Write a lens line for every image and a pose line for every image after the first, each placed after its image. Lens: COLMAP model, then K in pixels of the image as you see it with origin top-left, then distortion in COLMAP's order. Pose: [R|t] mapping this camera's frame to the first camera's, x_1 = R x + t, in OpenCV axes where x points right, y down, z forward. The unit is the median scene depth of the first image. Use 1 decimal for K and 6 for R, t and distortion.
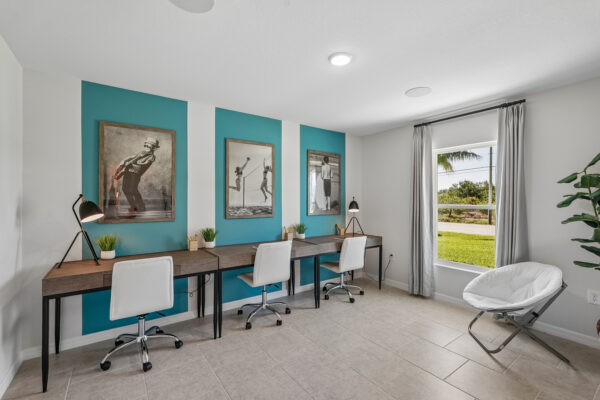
lens RADIAL K [[269.4, 0, 299.8], [0, 269.4, 199.5], [0, 0, 1]] dist [-0.009155, 0.004560]
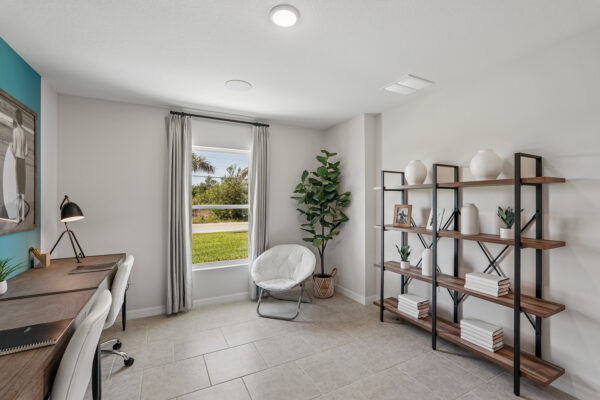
lens RADIAL K [[269.4, 0, 300.0], [0, 269.4, 200.5], [0, 0, 1]] dist [-0.009155, 0.004560]
pose [[0.132708, -0.001764, 0.991154, -0.362397], [0.001174, 0.999998, 0.001623, 0.001080], [-0.991154, 0.000948, 0.132710, 0.515647]]
